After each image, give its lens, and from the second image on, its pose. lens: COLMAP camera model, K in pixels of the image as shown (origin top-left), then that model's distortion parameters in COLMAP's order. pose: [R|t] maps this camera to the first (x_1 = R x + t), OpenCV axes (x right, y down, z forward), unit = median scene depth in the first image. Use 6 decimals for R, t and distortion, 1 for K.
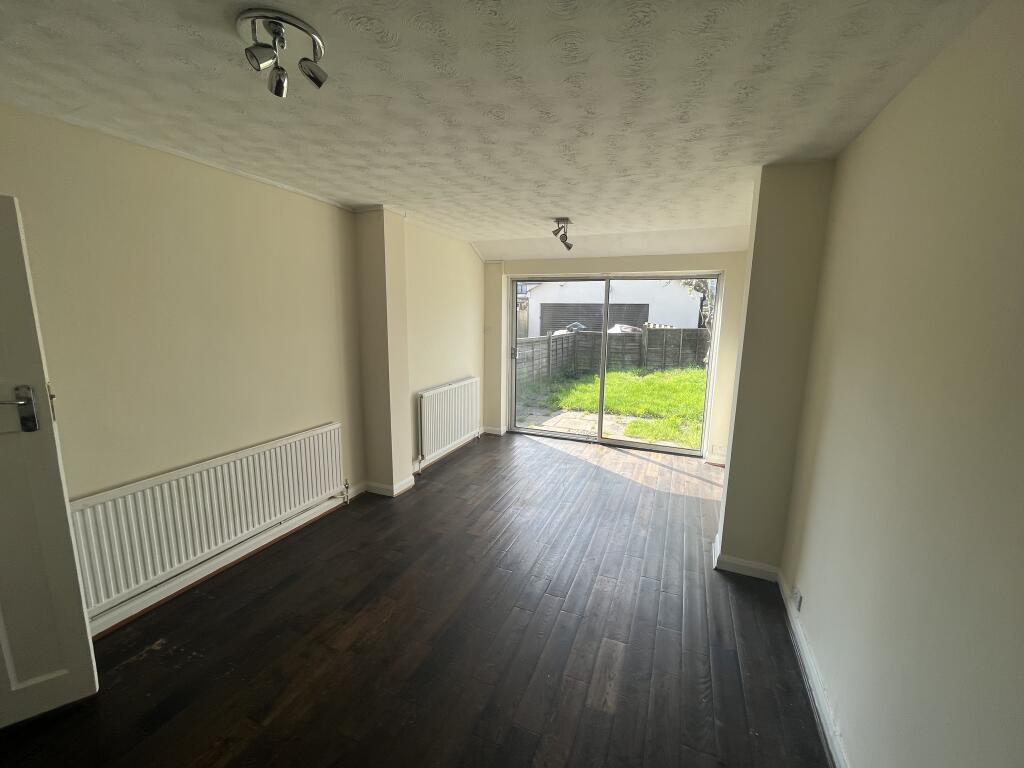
lens RADIAL K [[416.7, 0, 510.6], [0, 416.7, 384.3], [0, 0, 1]] dist [-0.000645, -0.000343]
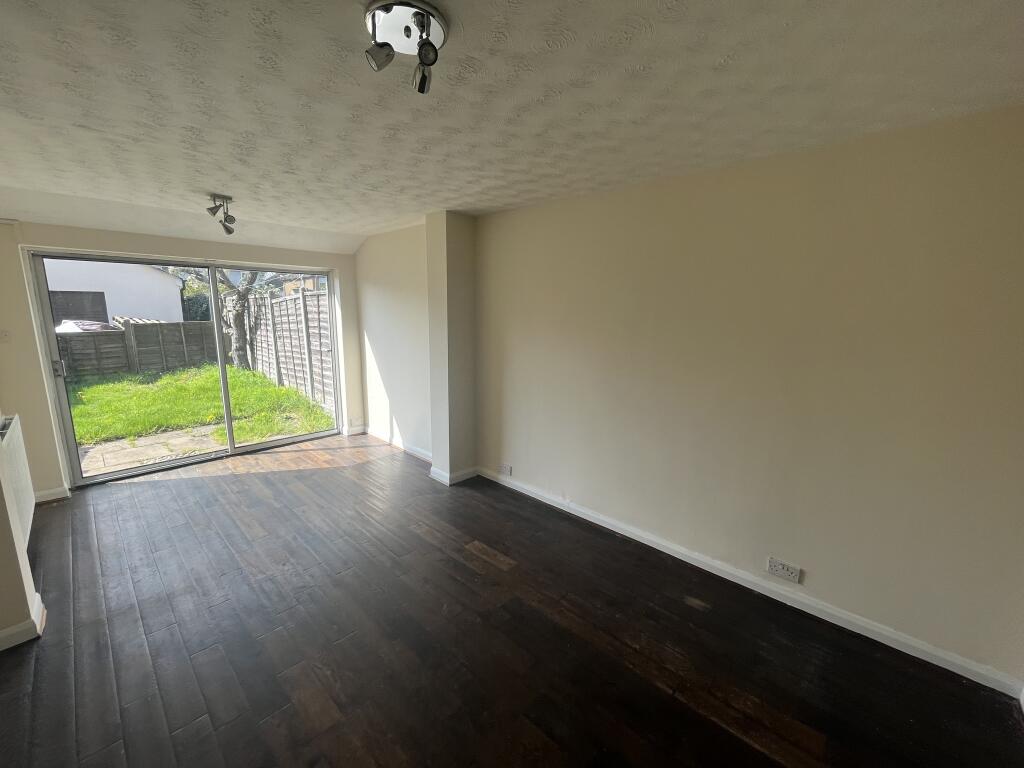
lens RADIAL K [[416.7, 0, 508.4], [0, 416.7, 385.0], [0, 0, 1]] dist [-0.000645, -0.000343]
pose [[0.362052, -0.174963, 0.915591, -0.385703], [0.153380, 0.980021, 0.126624, -0.027607], [-0.919453, 0.094589, 0.381654, 0.128792]]
